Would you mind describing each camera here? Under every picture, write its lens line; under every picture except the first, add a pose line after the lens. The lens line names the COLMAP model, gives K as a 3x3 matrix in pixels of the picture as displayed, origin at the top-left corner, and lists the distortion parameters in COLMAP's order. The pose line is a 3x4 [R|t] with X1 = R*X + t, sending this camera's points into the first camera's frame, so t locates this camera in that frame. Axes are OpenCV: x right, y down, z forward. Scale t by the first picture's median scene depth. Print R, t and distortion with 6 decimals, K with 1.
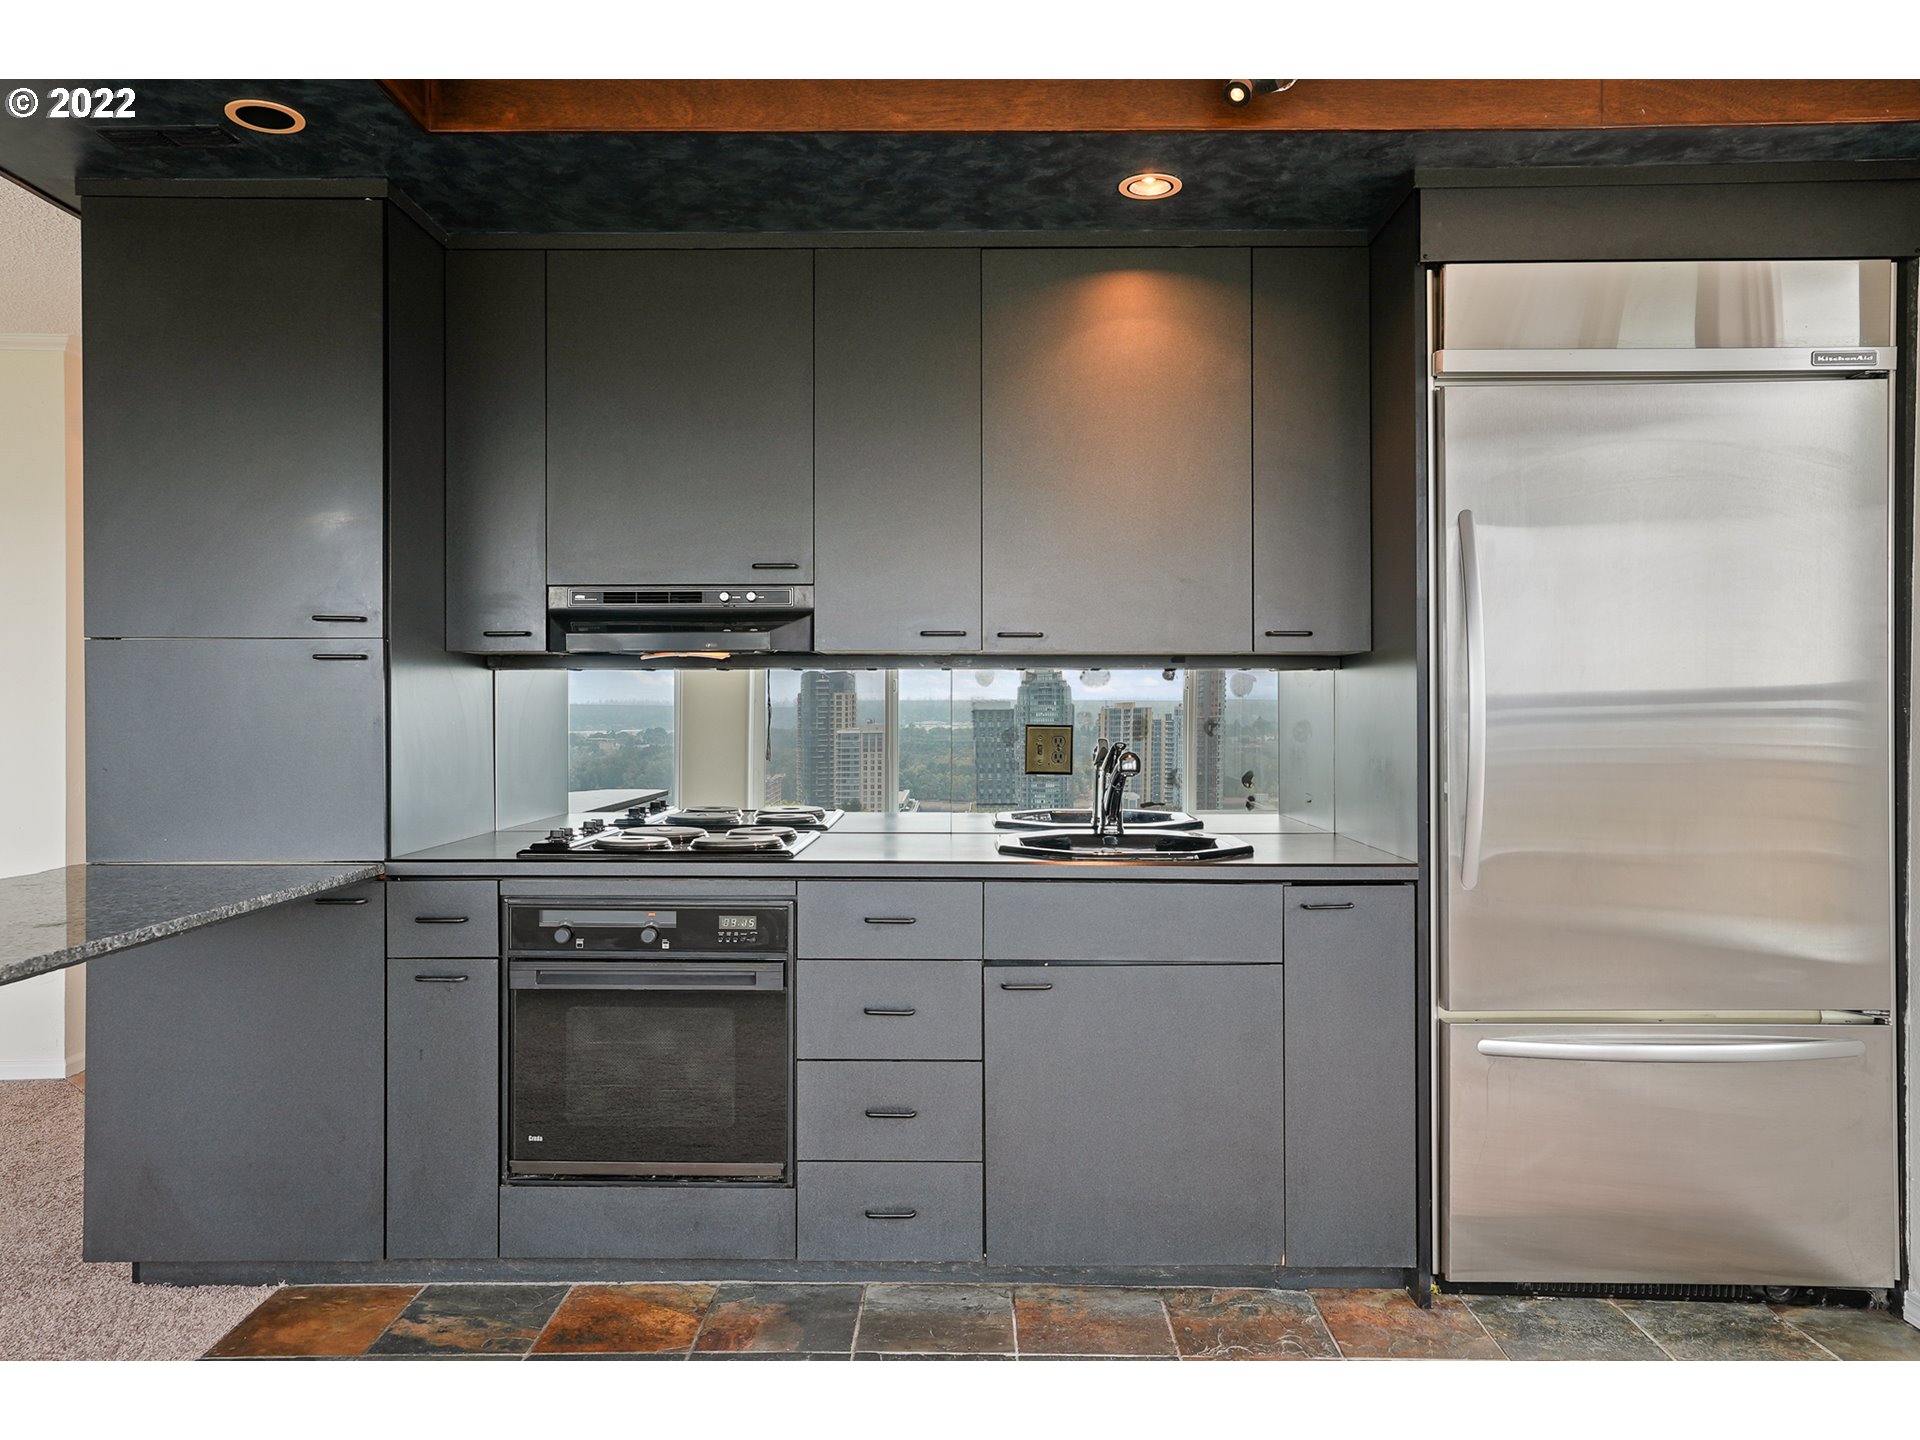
lens RADIAL K [[1364.8, 0, 967.1], [0, 1364.8, 704.8], [0, 0, 1]] dist [-0.002506, 0.046558]
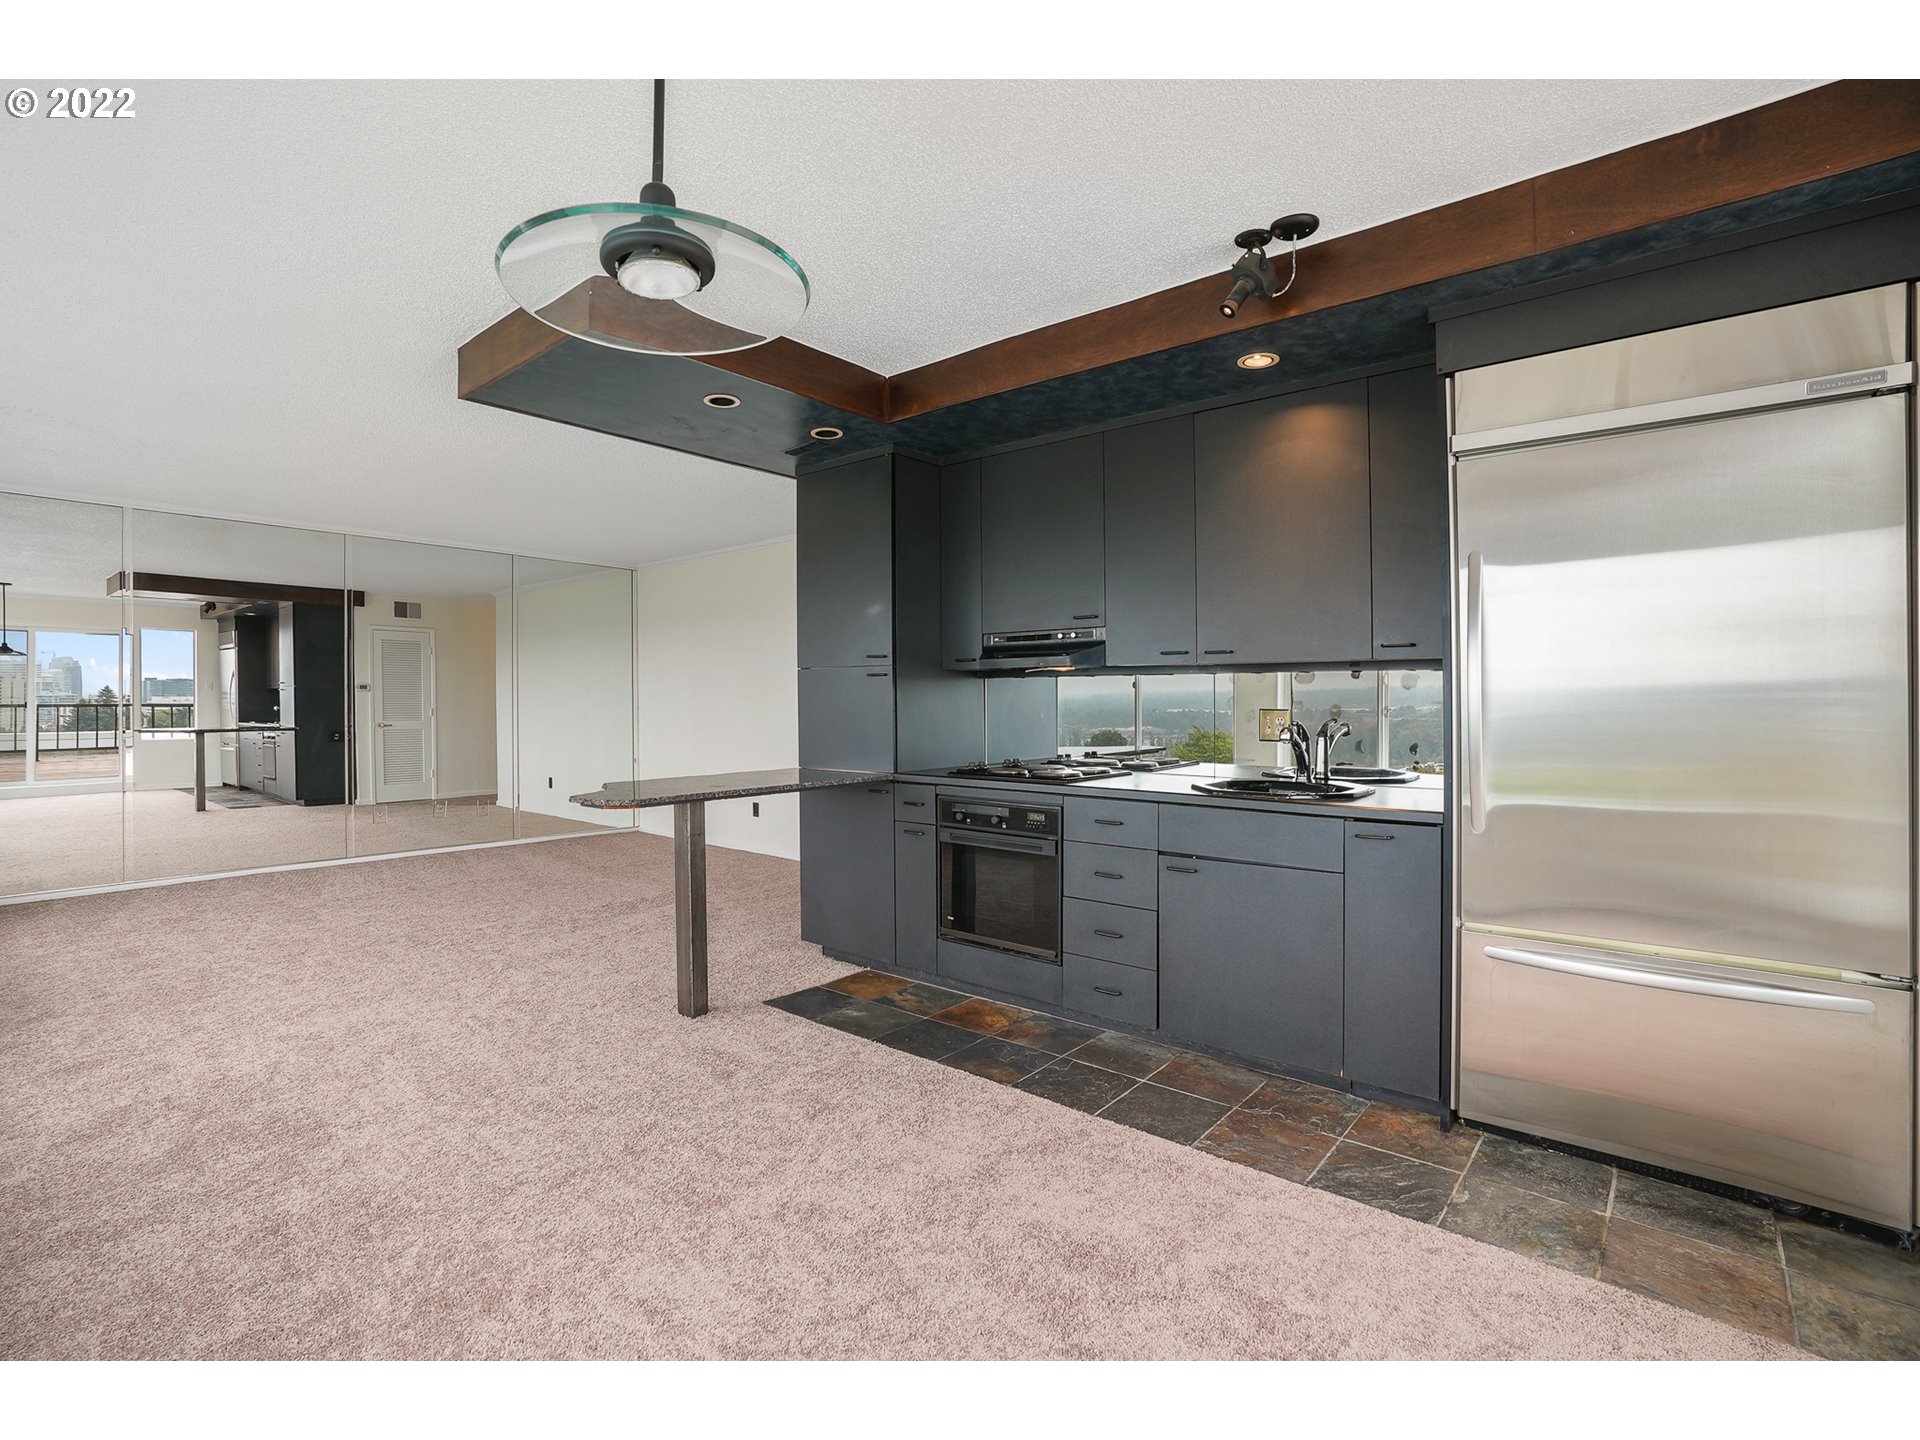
lens RADIAL K [[918.8, 0, 957.1], [0, 918.8, 702.7], [0, 0, 1]] dist [-0.046180, 0.027191]
pose [[0.775986, 0.001149, -0.630749, 0.523260], [0.005992, 0.999940, 0.009194, -0.004803], [0.630722, -0.010914, 0.775932, -0.015919]]
